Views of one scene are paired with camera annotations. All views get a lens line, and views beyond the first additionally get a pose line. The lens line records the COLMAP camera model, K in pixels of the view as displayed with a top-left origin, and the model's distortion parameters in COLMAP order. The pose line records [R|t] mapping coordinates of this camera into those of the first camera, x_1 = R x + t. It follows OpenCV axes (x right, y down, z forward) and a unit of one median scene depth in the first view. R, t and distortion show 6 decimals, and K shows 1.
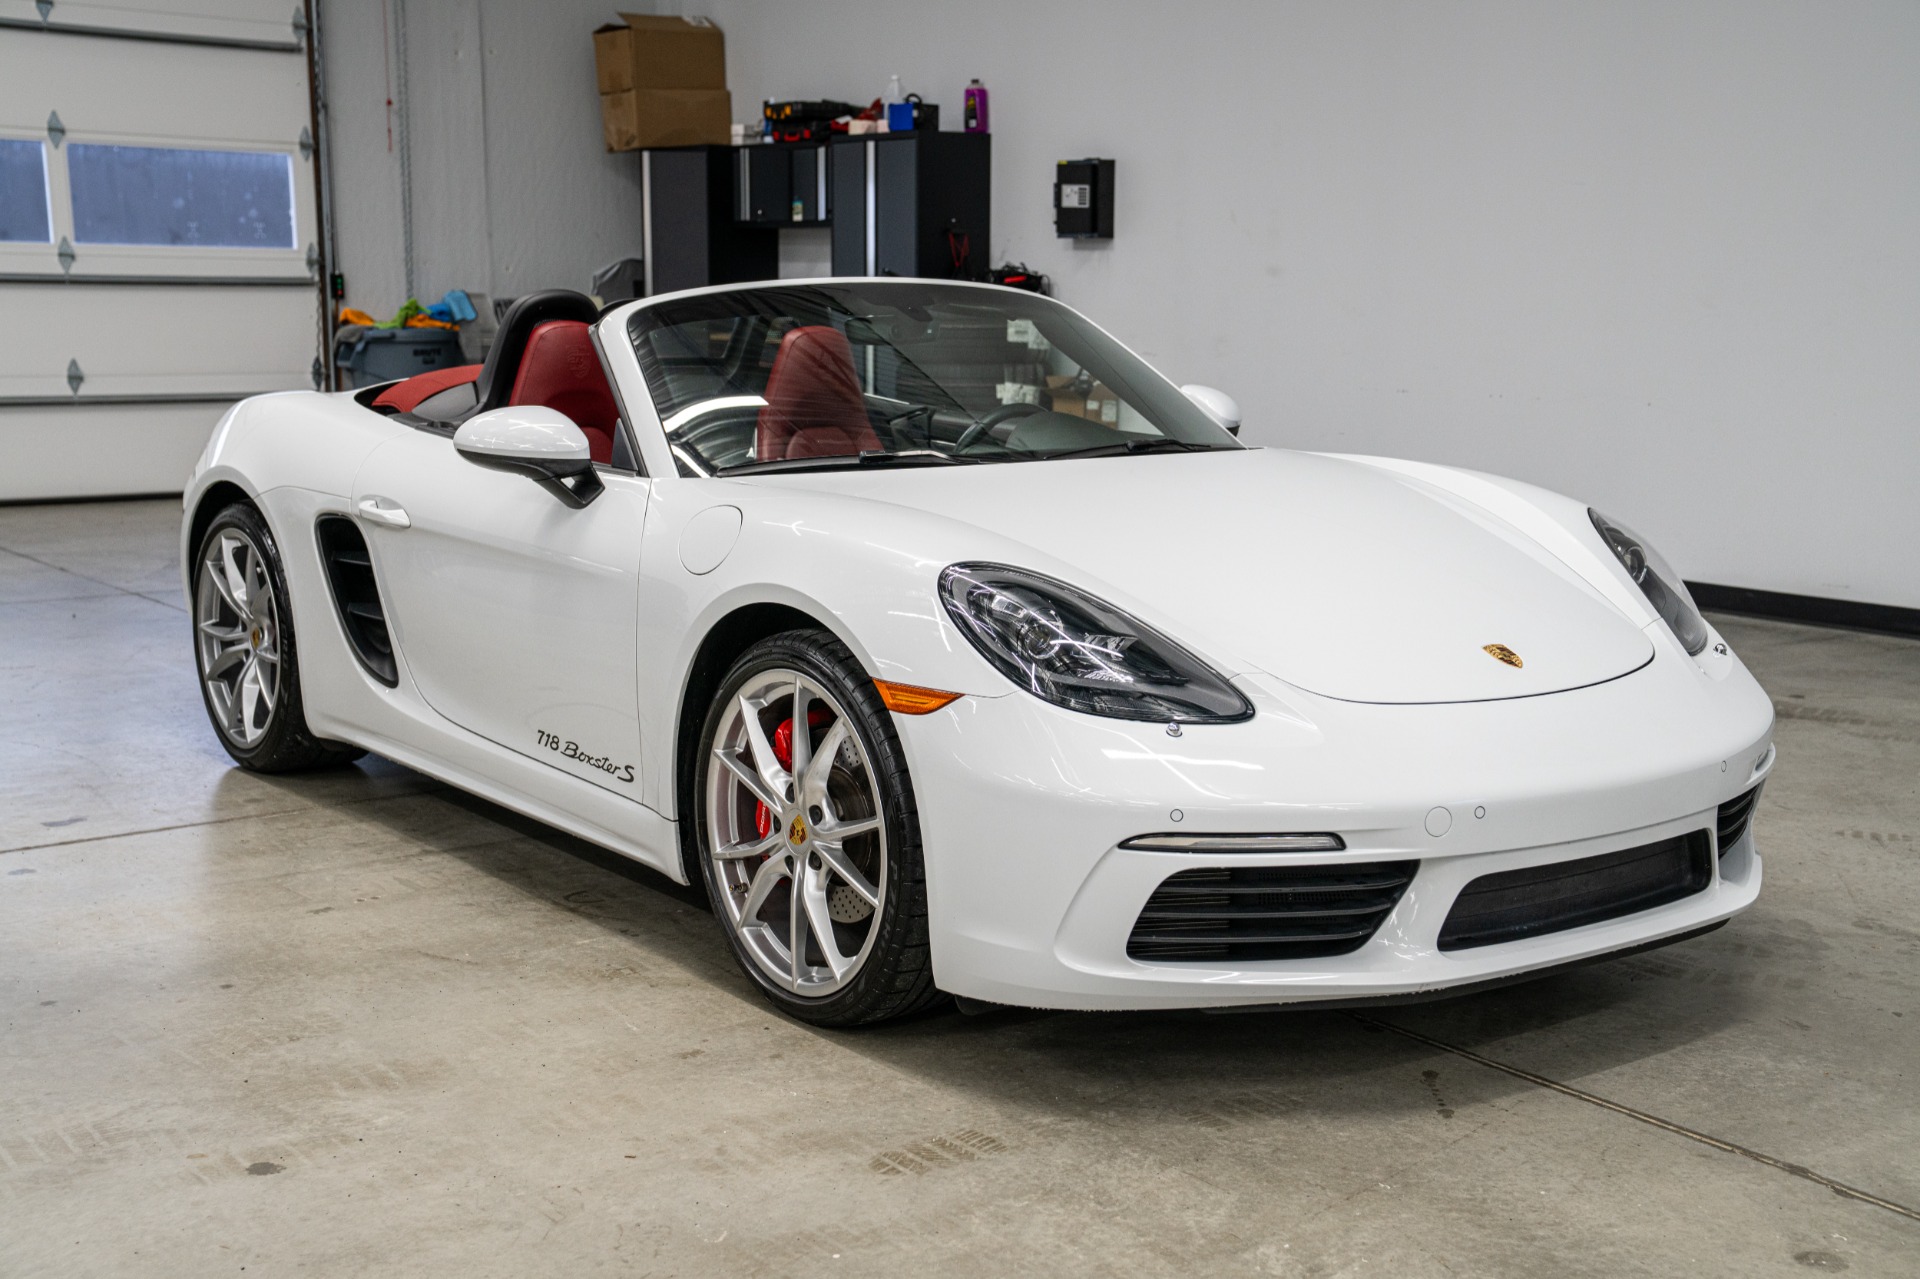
lens RADIAL K [[2336.7, 0, 960.0], [0, 2336.7, 639.5], [0, 0, 1]] dist [0.118037, 0.047231]
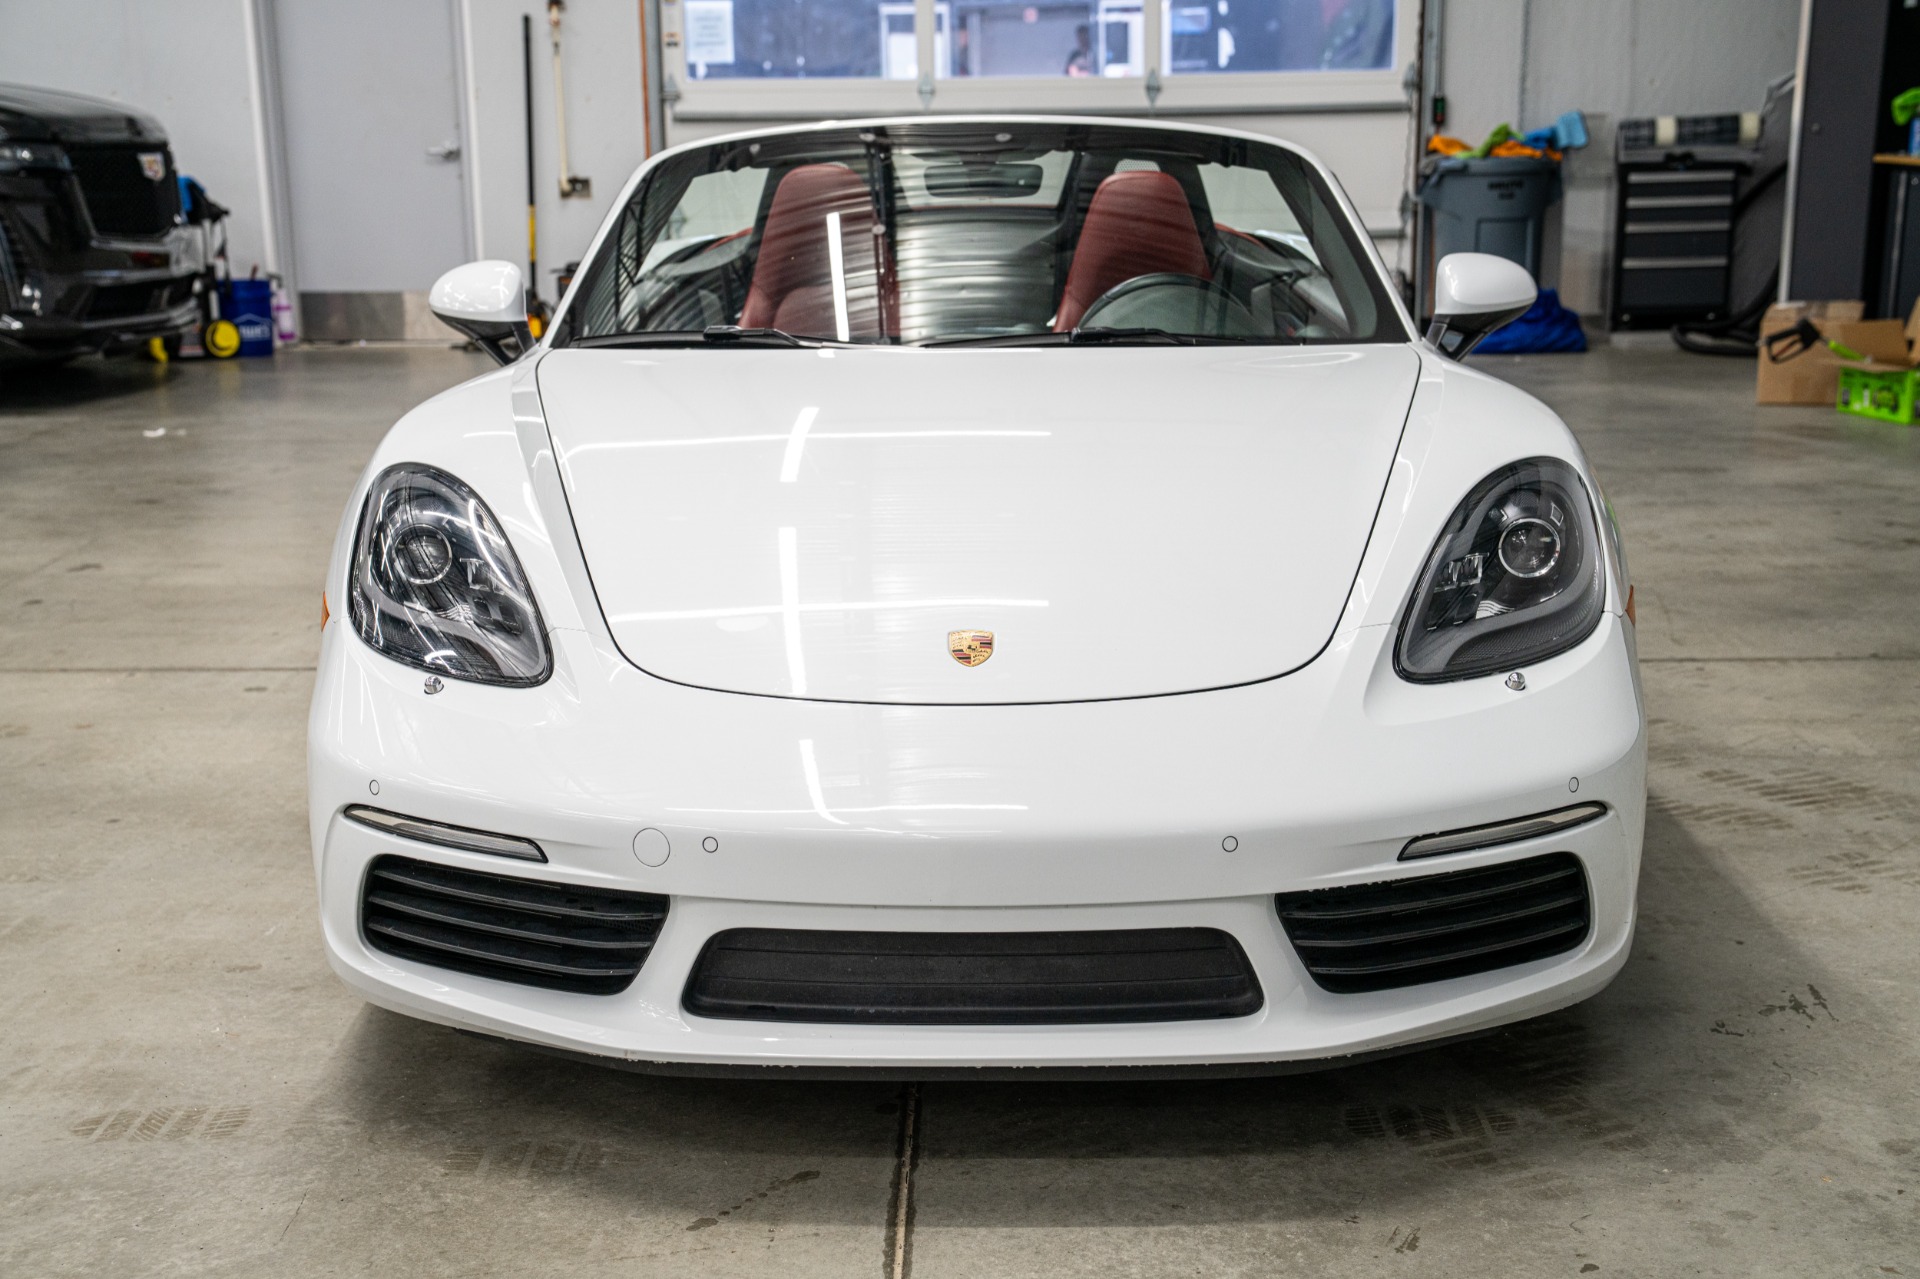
lens RADIAL K [[2550.1, 0, 960.0], [0, 2550.1, 639.5], [0, 0, 1]] dist [0.088176, 0.456980]
pose [[0.787794, 0.117071, -0.604711, 0.702822], [-0.081628, 0.992955, 0.085893, -0.063090], [0.610506, -0.018305, 0.791800, 0.361680]]
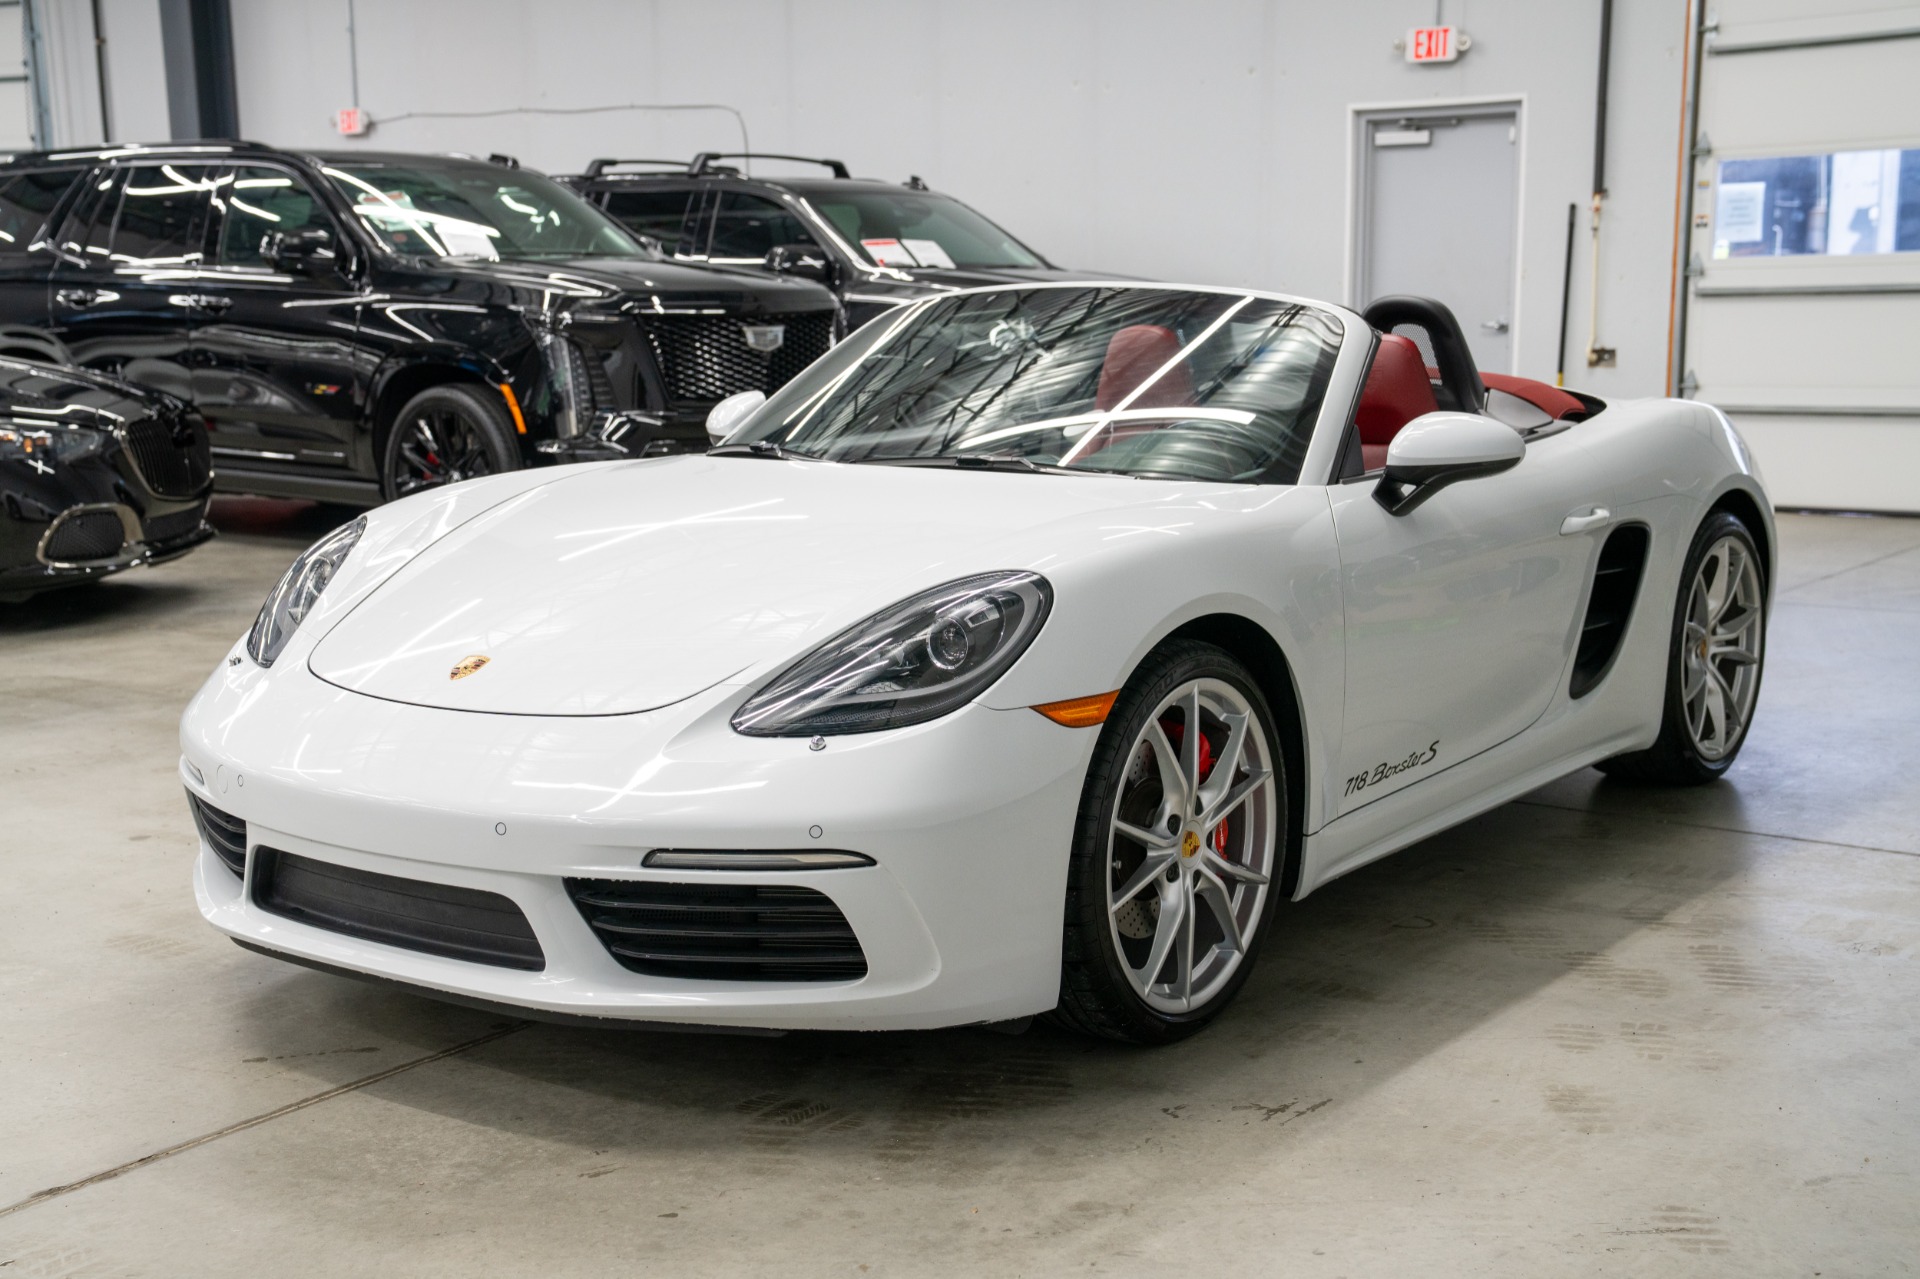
lens RADIAL K [[2336.7, 0, 960.0], [0, 2336.7, 639.5], [0, 0, 1]] dist [0.118037, 0.047231]
pose [[0.292698, 0.135900, -0.946498, 1.195873], [-0.141053, 0.985156, 0.097831, -0.126797], [0.945744, 0.104871, 0.307522, 0.881857]]
